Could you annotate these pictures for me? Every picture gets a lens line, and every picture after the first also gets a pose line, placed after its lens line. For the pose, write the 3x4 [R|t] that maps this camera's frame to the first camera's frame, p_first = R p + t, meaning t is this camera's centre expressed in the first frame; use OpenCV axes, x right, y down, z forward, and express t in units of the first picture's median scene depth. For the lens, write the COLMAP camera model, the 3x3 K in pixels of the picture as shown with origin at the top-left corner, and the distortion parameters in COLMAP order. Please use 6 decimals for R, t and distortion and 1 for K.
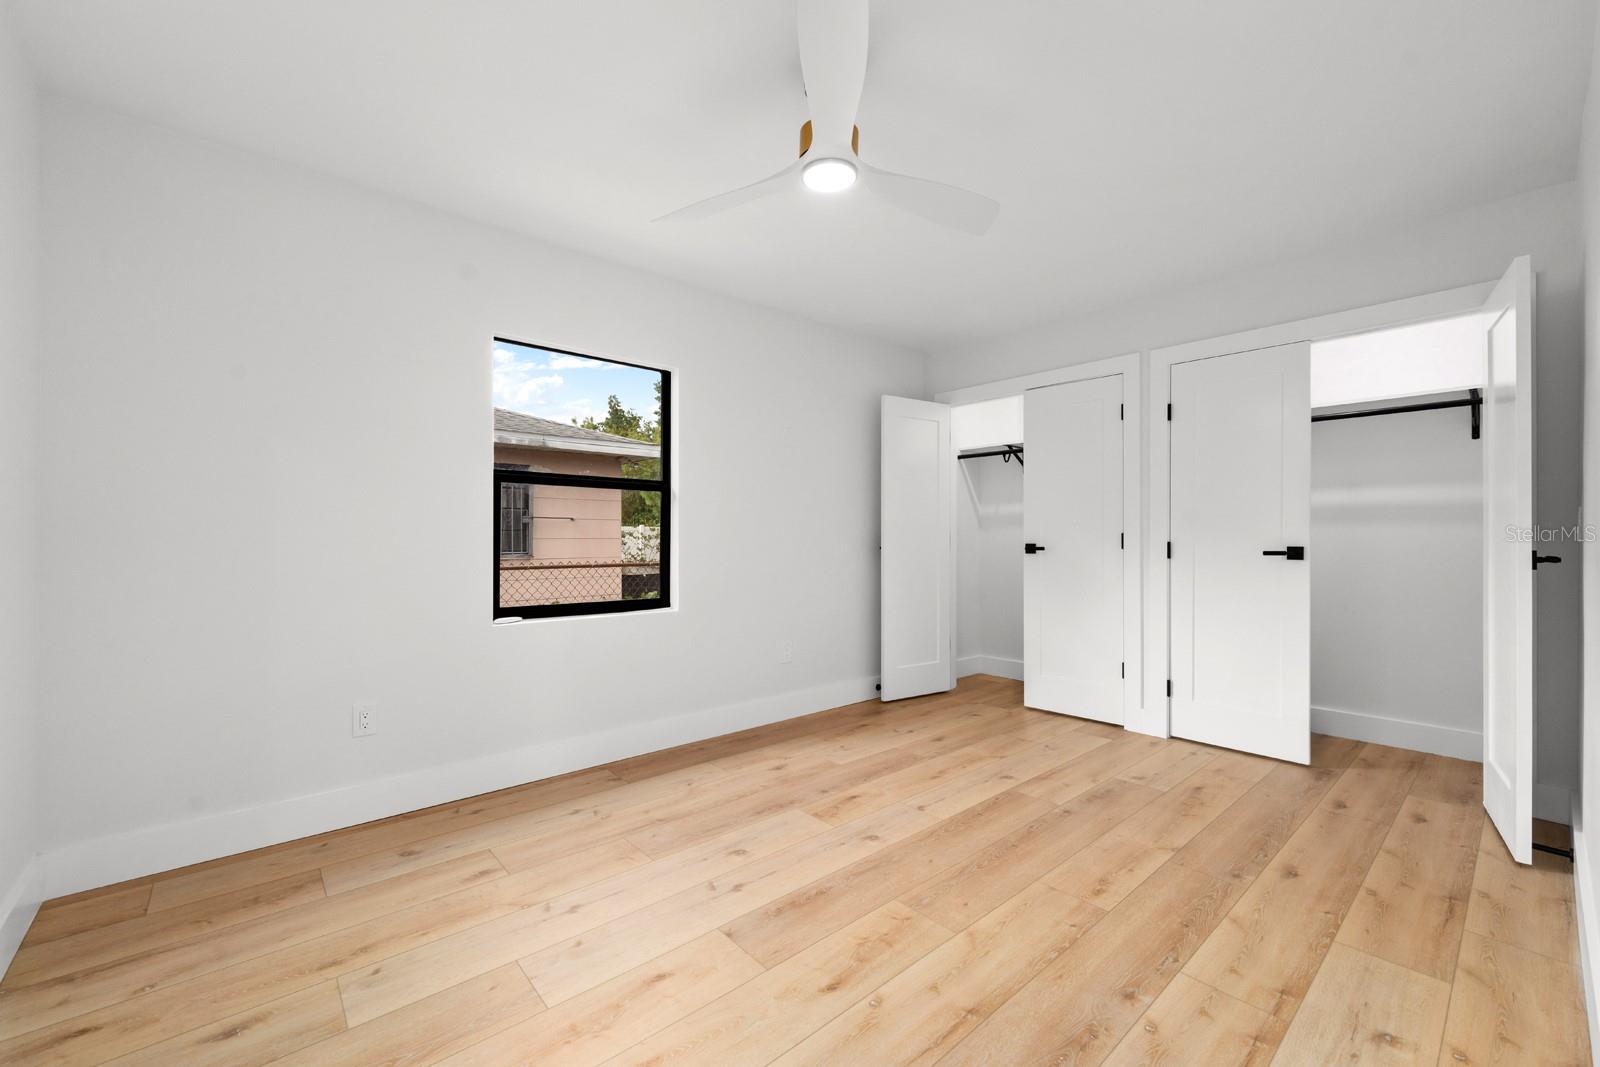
lens RADIAL K [[654.8, 0, 804.1], [0, 654.8, 541.3], [0, 0, 1]] dist [-0.002548, -0.000407]
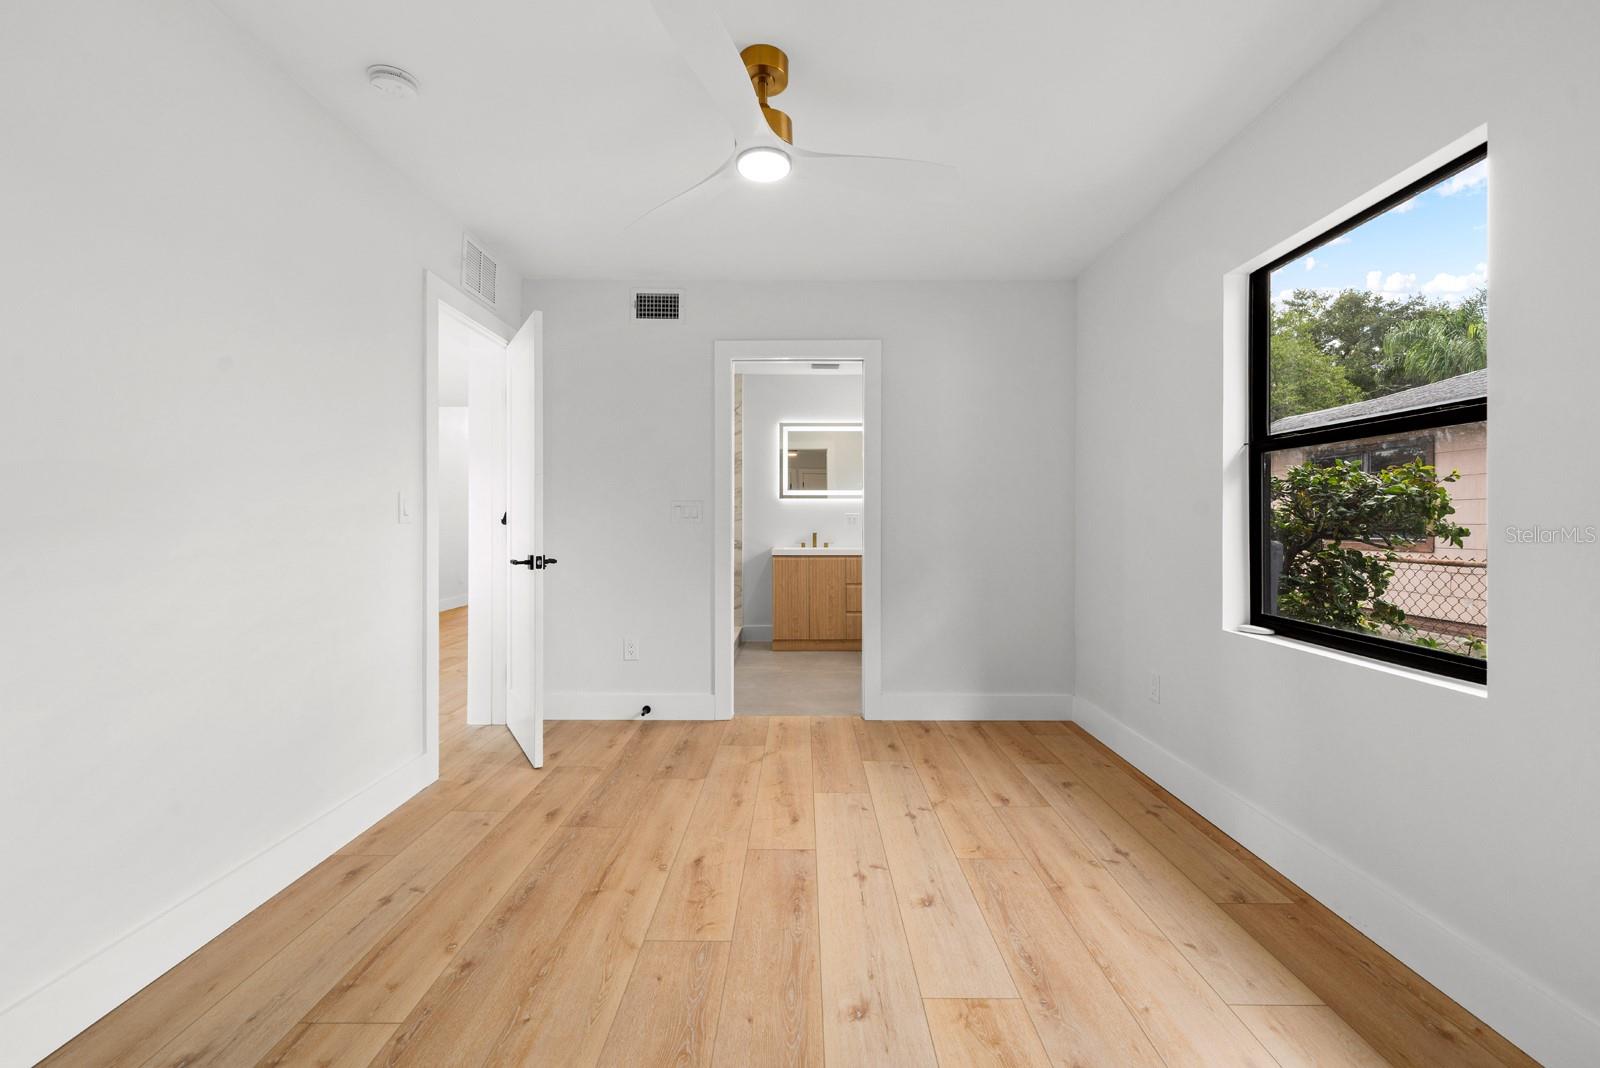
lens RADIAL K [[654.8, 0, 806.0], [0, 654.8, 531.0], [0, 0, 1]] dist [-0.002548, -0.000407]
pose [[-0.660790, 0.008267, -0.750525, 0.763969], [-0.008196, 0.999800, 0.018229, -0.017174], [0.750526, 0.018197, -0.660590, 1.736063]]
